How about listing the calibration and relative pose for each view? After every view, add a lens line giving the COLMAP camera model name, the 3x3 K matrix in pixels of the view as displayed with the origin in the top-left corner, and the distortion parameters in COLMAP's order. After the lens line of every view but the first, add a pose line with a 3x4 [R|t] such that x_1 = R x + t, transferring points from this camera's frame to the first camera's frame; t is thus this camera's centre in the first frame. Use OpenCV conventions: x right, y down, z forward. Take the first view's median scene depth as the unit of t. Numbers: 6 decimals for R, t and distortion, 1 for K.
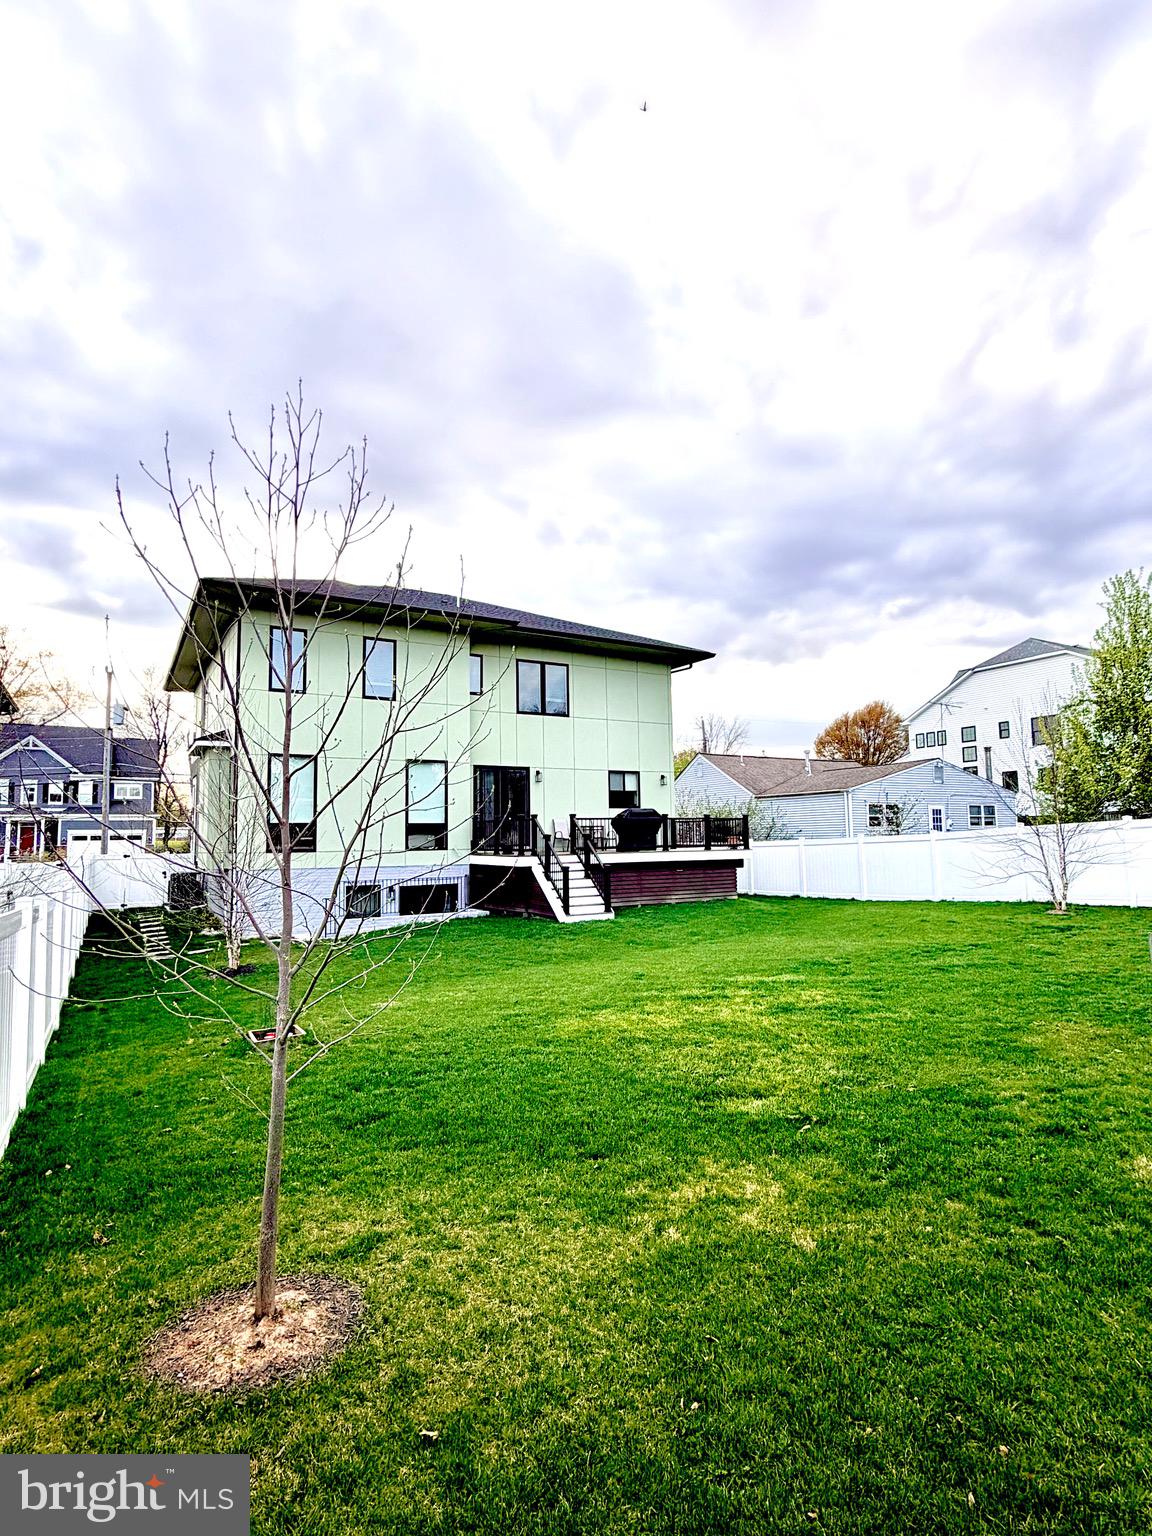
lens RADIAL K [[820.1, 0, 576.0], [0, 820.1, 768.0], [0, 0, 1]] dist [0.002618, -0.000193]
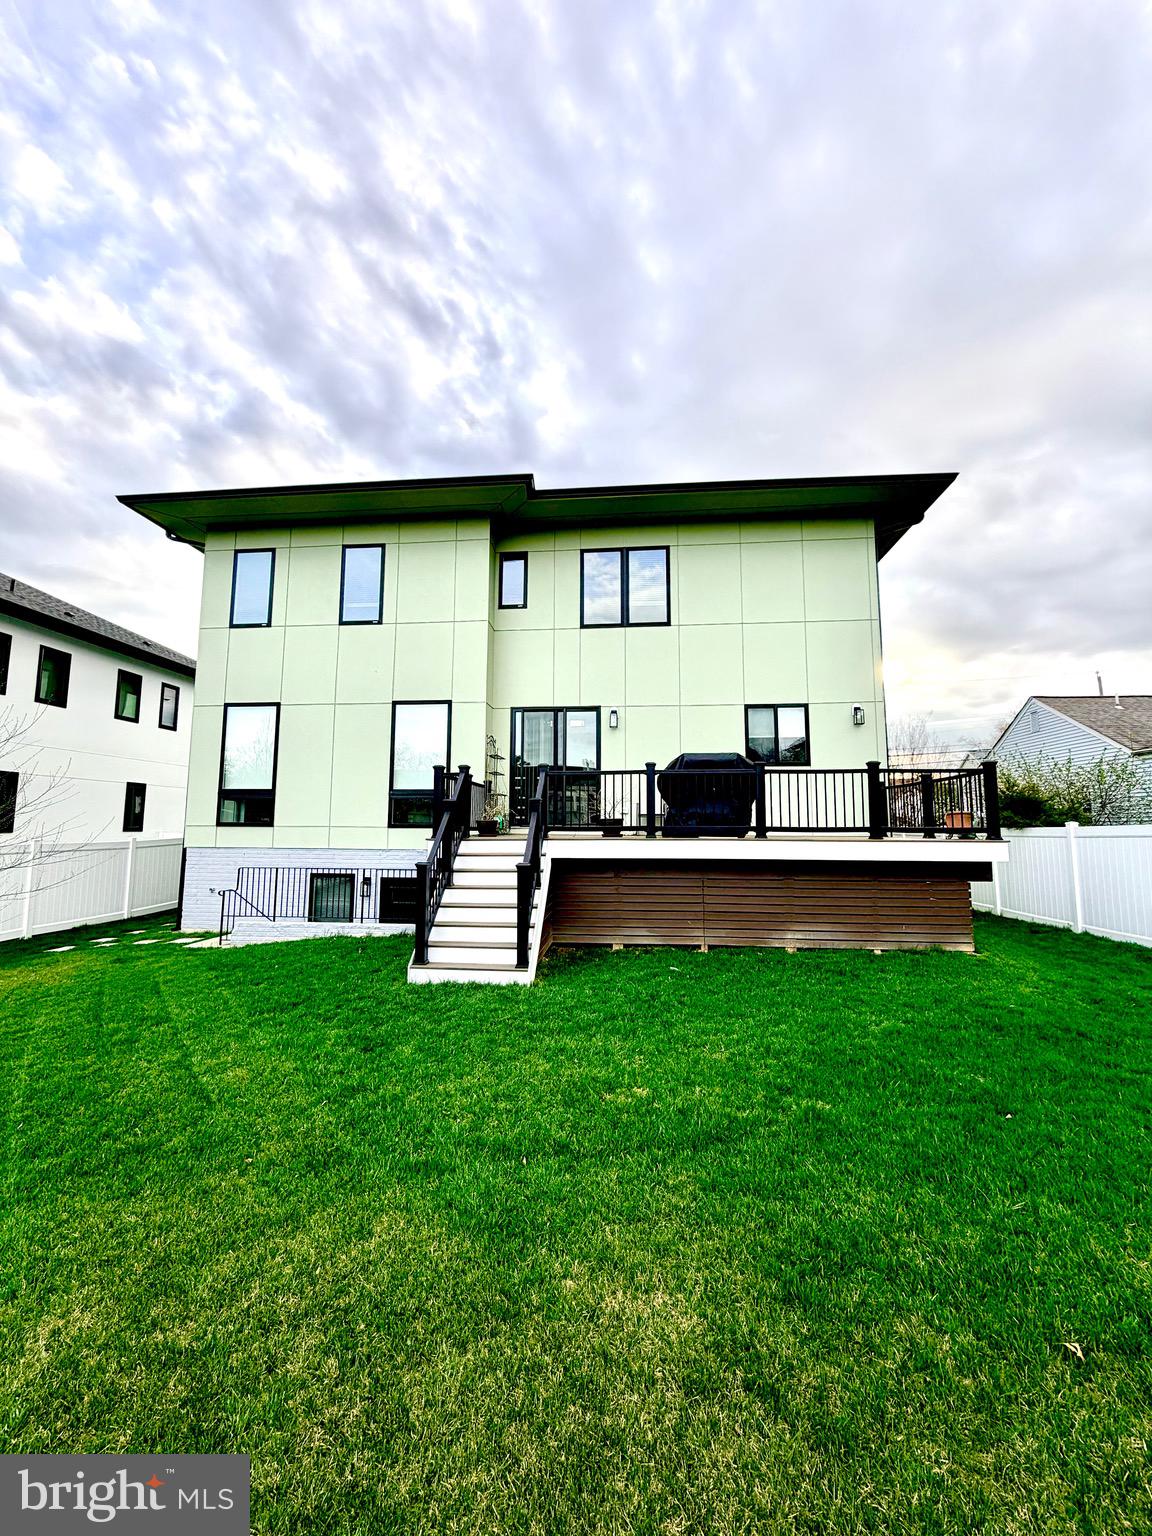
lens RADIAL K [[611.1, 0, 576.0], [0, 611.1, 768.0], [0, 0, 1]] dist [-0.000414, -0.000502]
pose [[0.812923, -0.041382, -0.580899, 0.212214], [0.036419, 0.999132, -0.020211, 0.057631], [0.581232, -0.004726, 0.813724, 0.590063]]
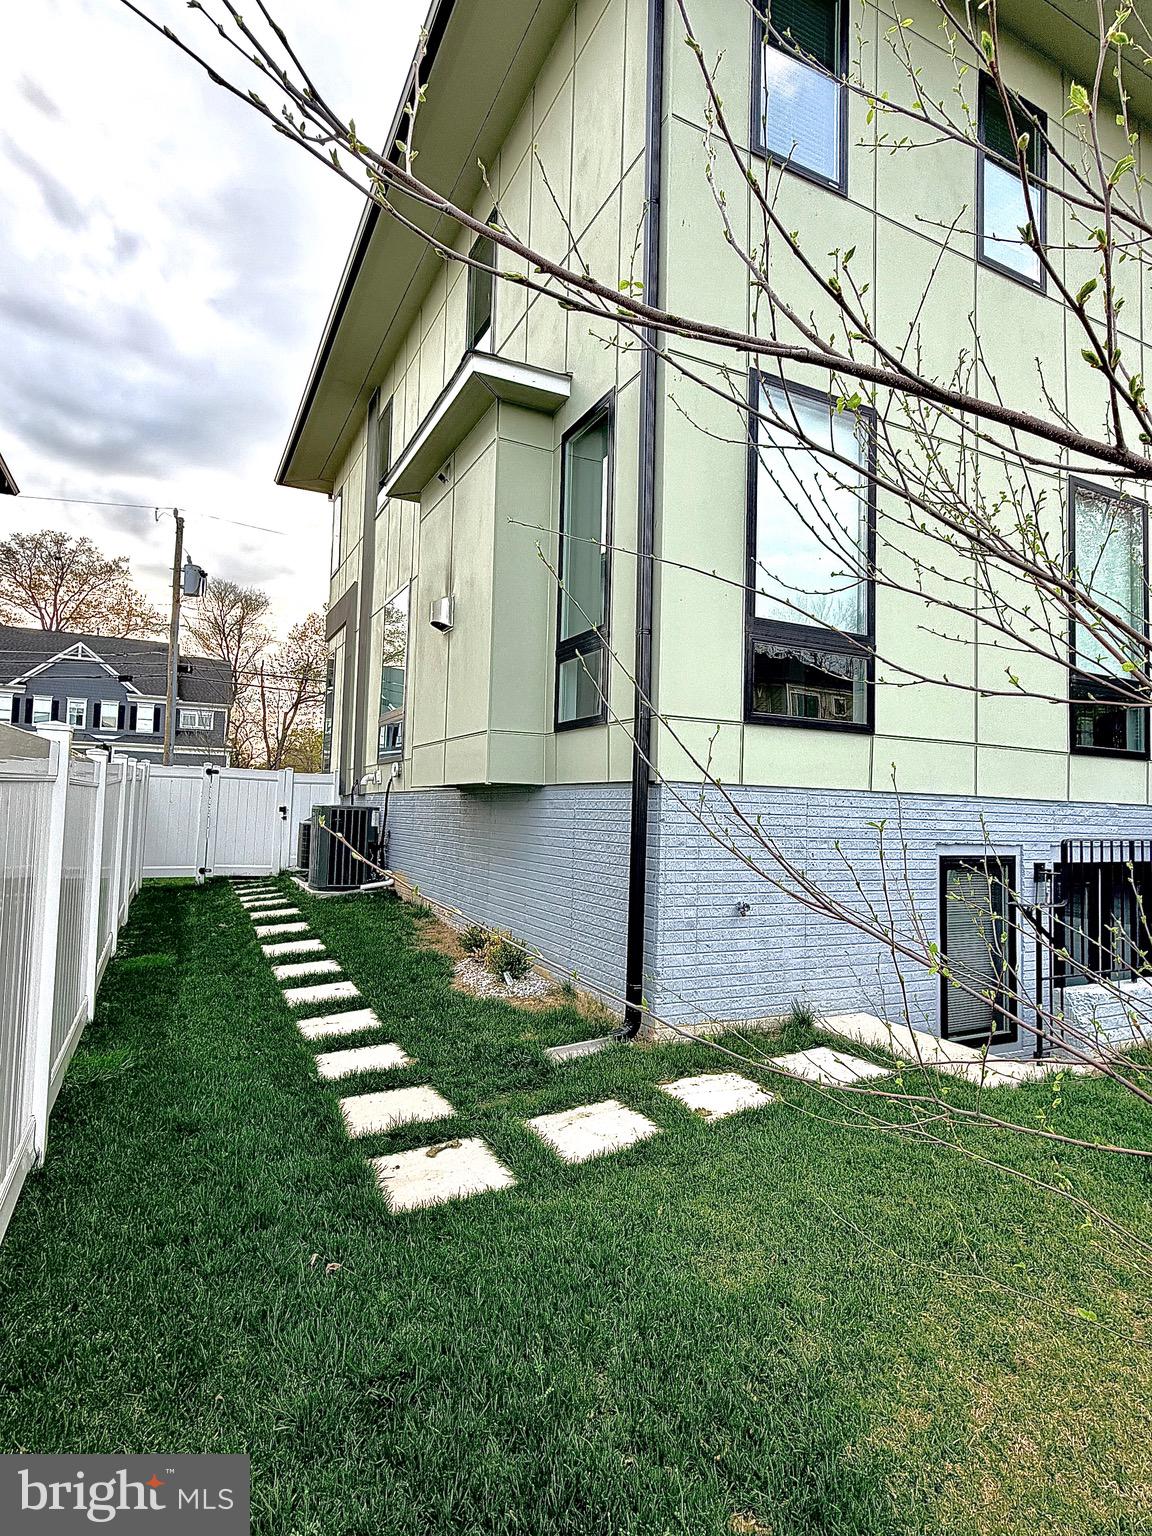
lens RADIAL K [[801.7, 0, 576.0], [0, 801.7, 768.0], [0, 0, 1]] dist [-0.037083, -0.000546]
pose [[0.997682, 0.047483, -0.048734, -0.328595], [-0.046357, 0.998637, 0.023993, 0.091999], [0.049807, -0.021678, 0.998524, 0.586937]]
